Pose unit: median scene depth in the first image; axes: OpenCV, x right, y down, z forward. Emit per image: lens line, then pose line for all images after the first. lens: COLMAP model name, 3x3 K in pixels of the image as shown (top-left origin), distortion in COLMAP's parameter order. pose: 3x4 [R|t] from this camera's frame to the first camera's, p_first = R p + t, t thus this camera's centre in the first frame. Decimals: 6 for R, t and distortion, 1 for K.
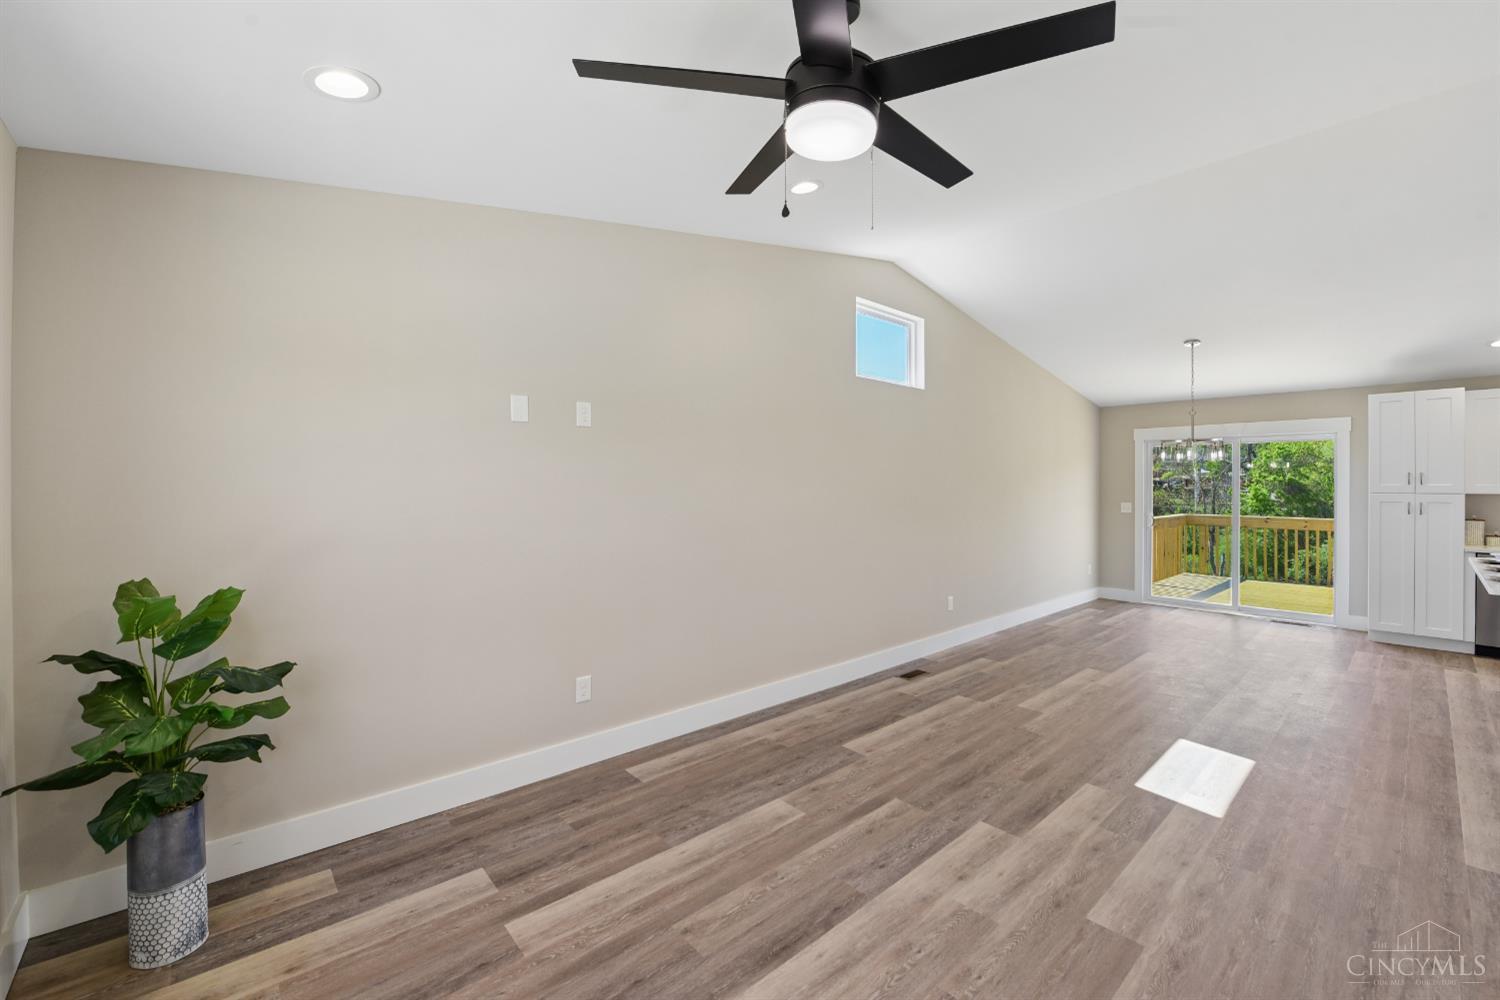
lens RADIAL K [[601.7, 0, 758.7], [0, 601.7, 495.2], [0, 0, 1]] dist [-0.015165, -0.001094]
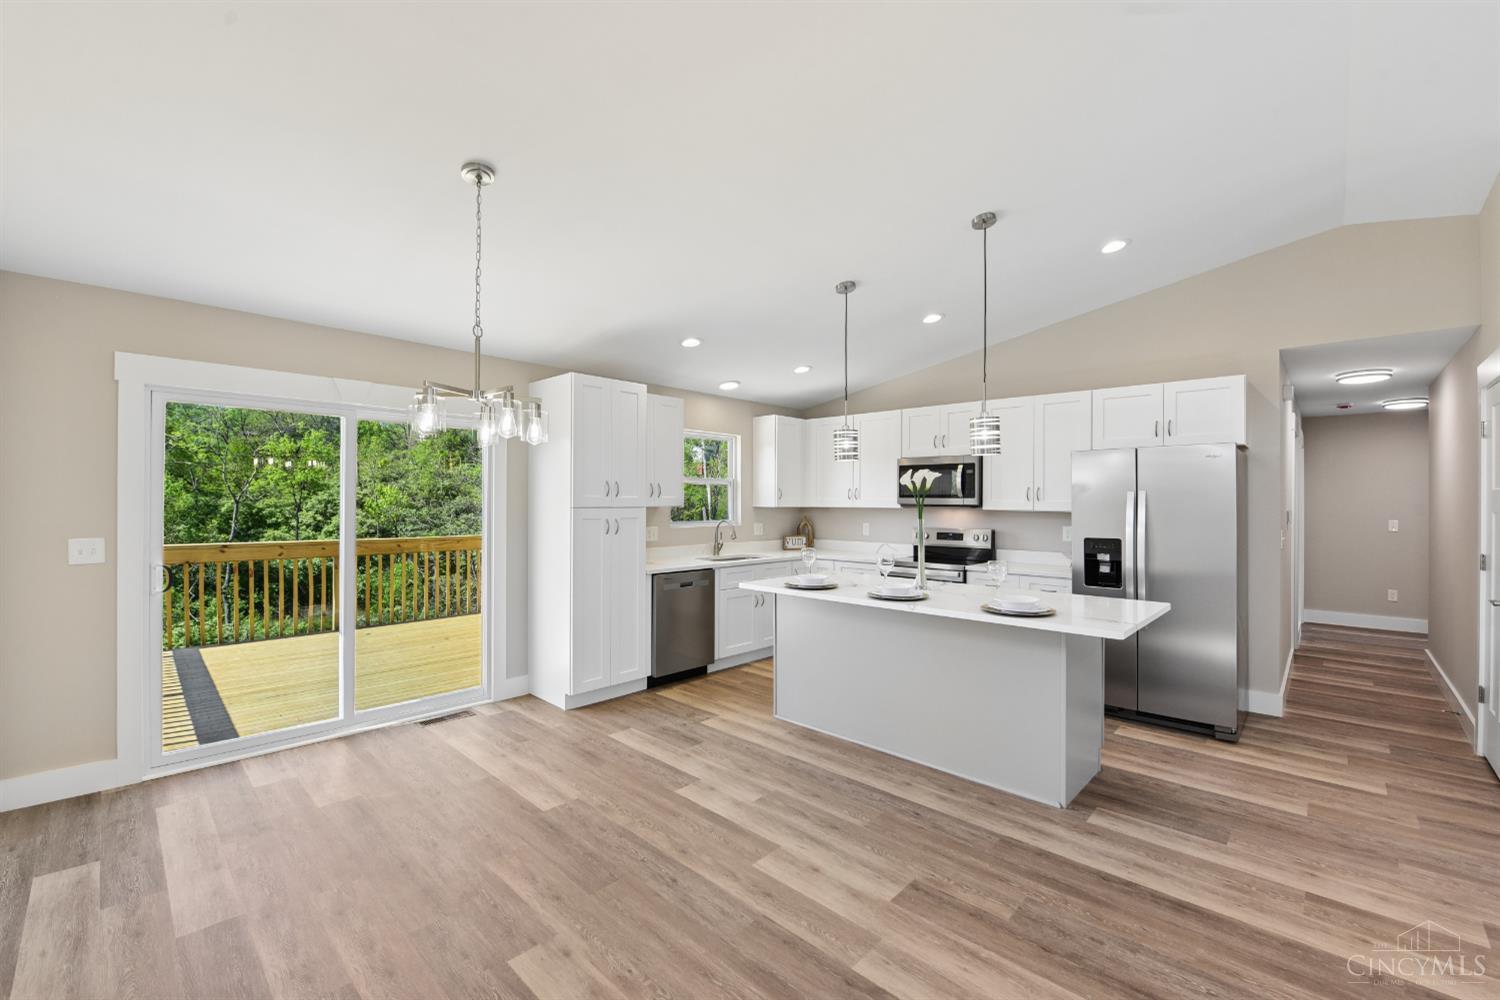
lens RADIAL K [[617.2, 0, 777.1], [0, 617.2, 503.3], [0, 0, 1]] dist [-0.012988, -0.002097]
pose [[-0.096494, -0.006629, 0.995312, 0.379055], [0.009334, 0.999928, 0.007565, -0.019589], [-0.995290, 0.010020, -0.096425, 1.213626]]
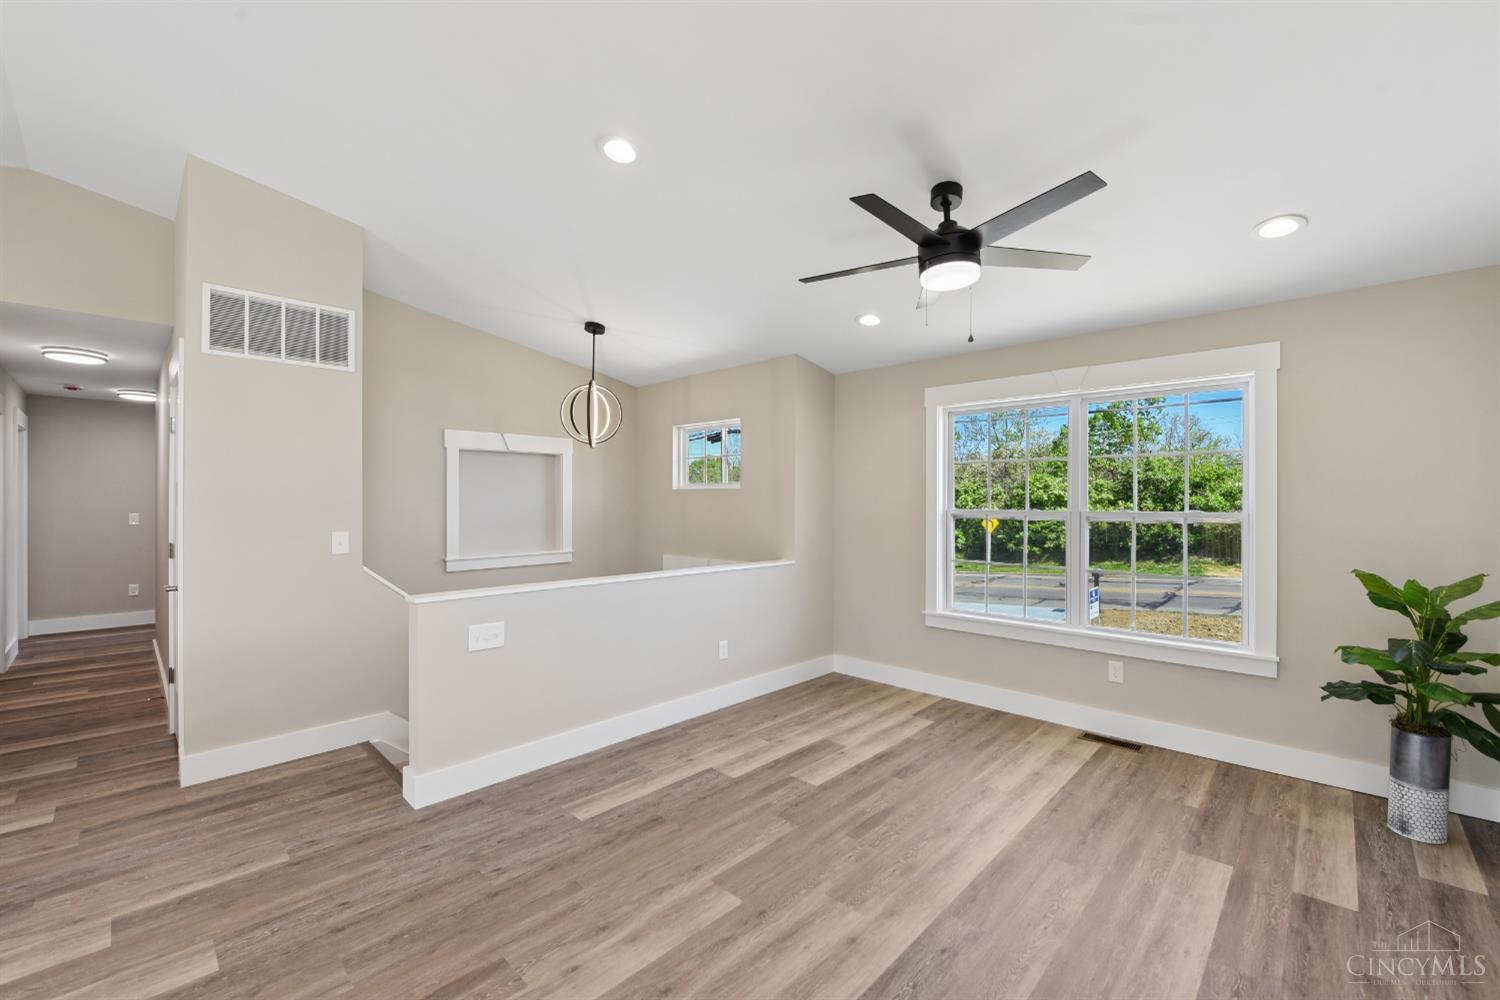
lens RADIAL K [[617.2, 0, 754.0], [0, 617.2, 495.2], [0, 0, 1]] dist [-0.012988, -0.002097]
pose [[-0.996713, -0.005270, -0.080843, 0.327839], [-0.005920, 0.999952, 0.007809, -0.014499], [0.080798, 0.008262, -0.996696, 1.101281]]
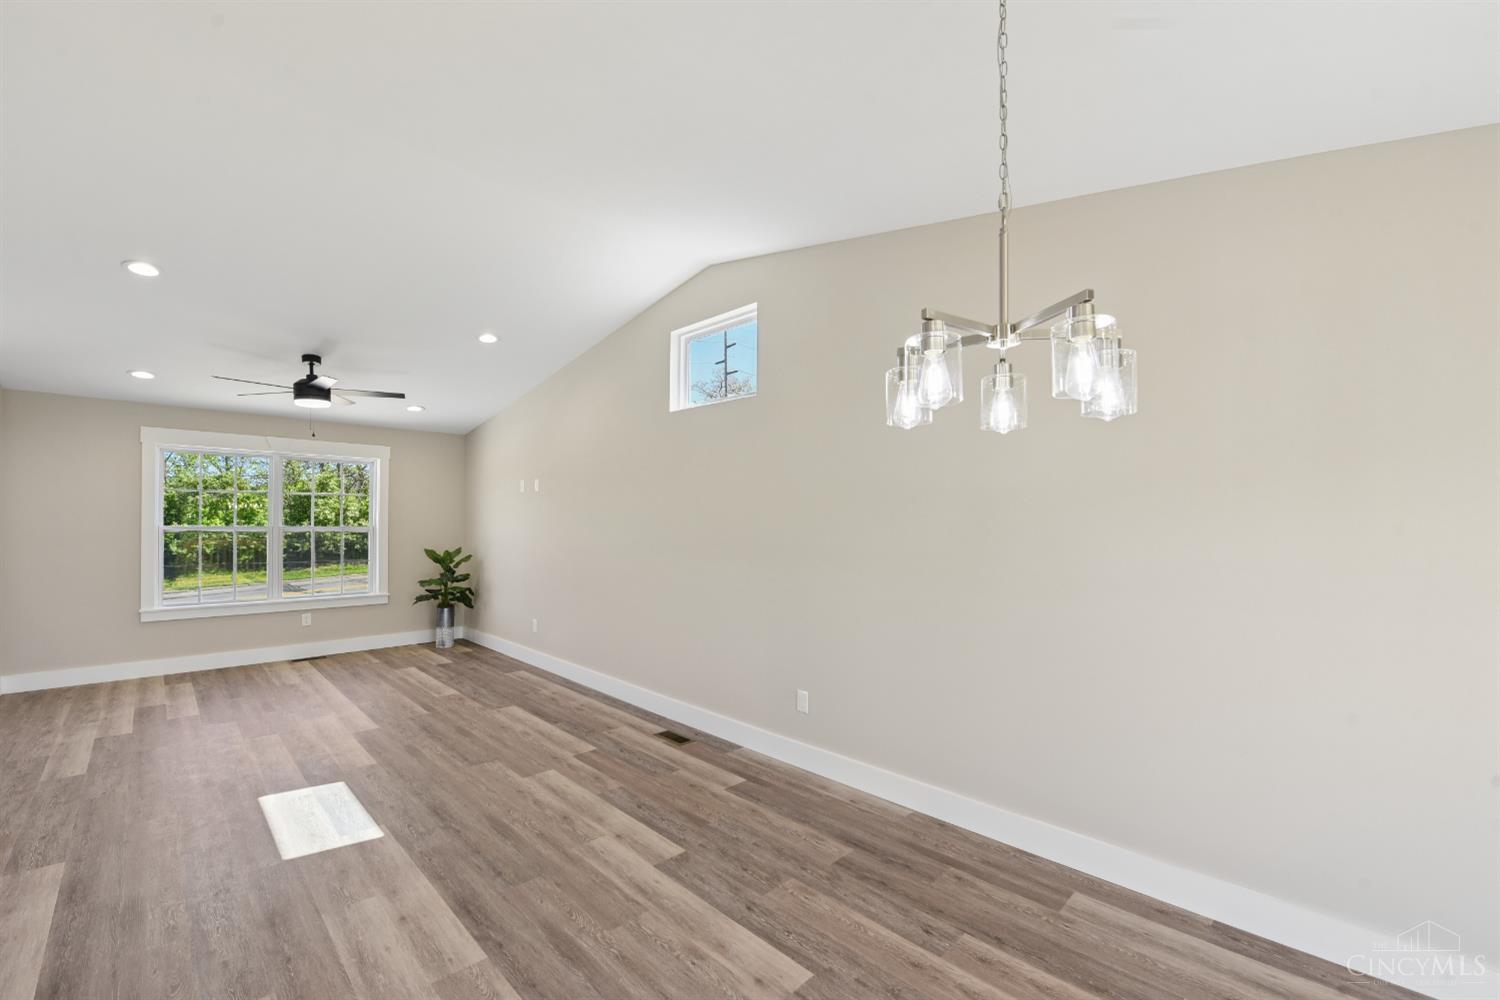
lens RADIAL K [[617.2, 0, 758.6], [0, 617.2, 513.2], [0, 0, 1]] dist [-0.012988, -0.002097]
pose [[0.060735, -0.015821, -0.998029, 1.430122], [-0.020215, 0.999650, -0.017076, -0.017057], [0.997949, 0.021212, 0.060394, 1.305438]]
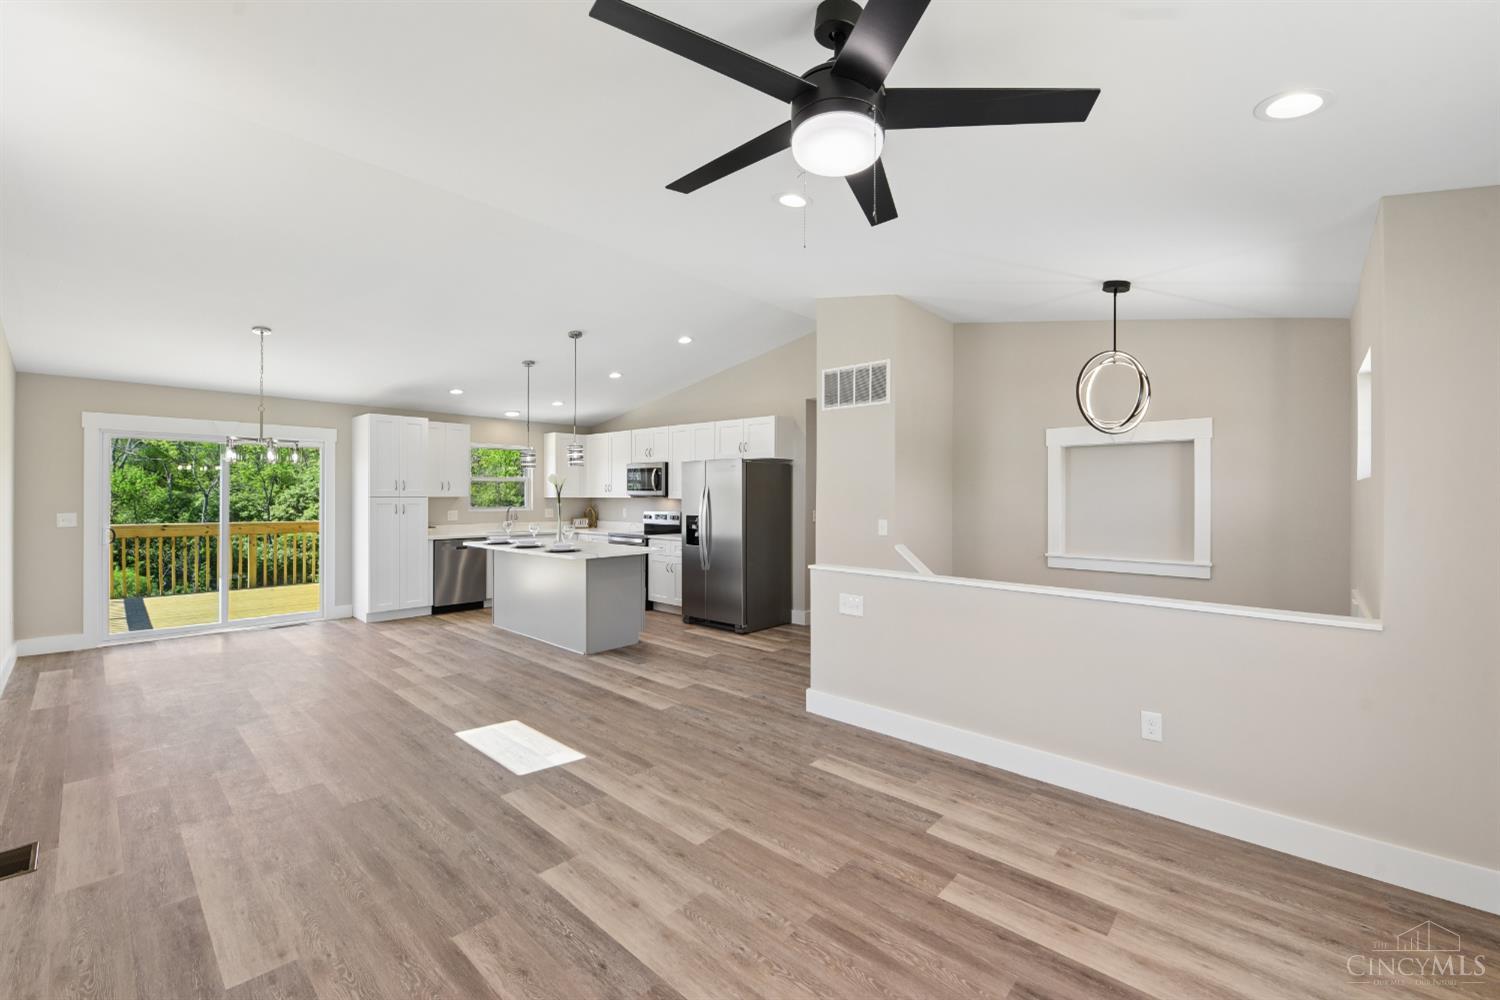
lens RADIAL K [[617.2, 0, 763.3], [0, 617.2, 480.5], [0, 0, 1]] dist [-0.012988, -0.002097]
pose [[-0.108553, 0.020076, 0.993888, -0.388067], [0.009907, 0.999768, -0.019113, -0.007592], [-0.994041, 0.007772, -0.108727, 0.523953]]
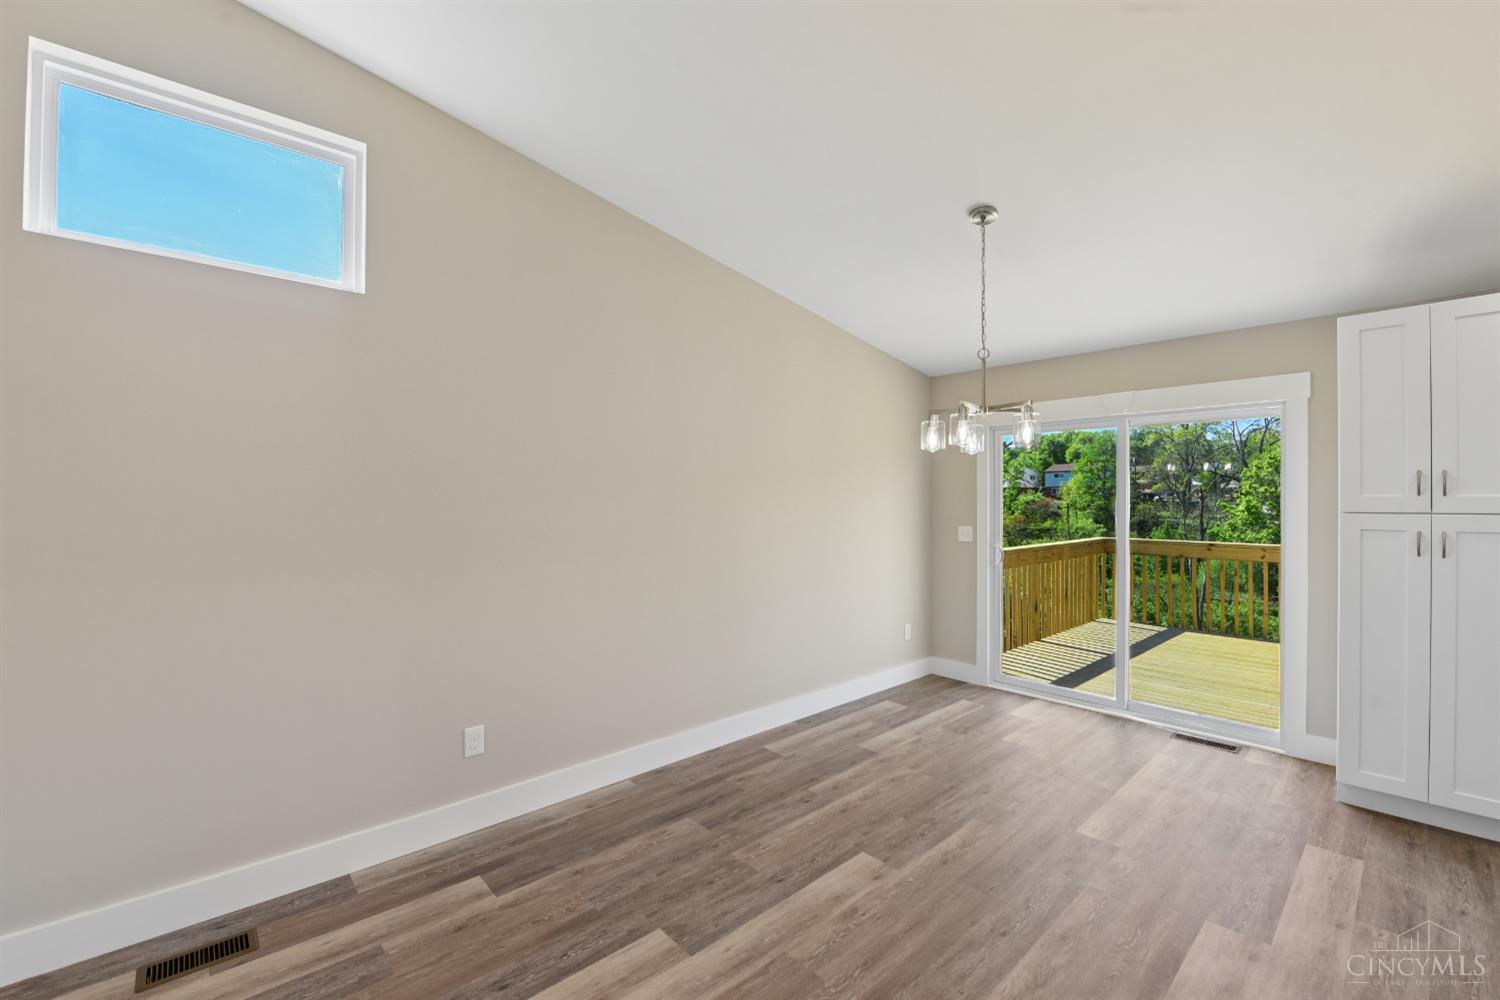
lens RADIAL K [[617.2, 0, 743.9], [0, 617.2, 505.7], [0, 0, 1]] dist [-0.012988, -0.002097]
pose [[0.999996, -0.002239, 0.001980, 0.775717], [0.002248, 0.999987, -0.004560, -0.012737], [-0.001970, 0.004565, 0.999988, 0.714512]]
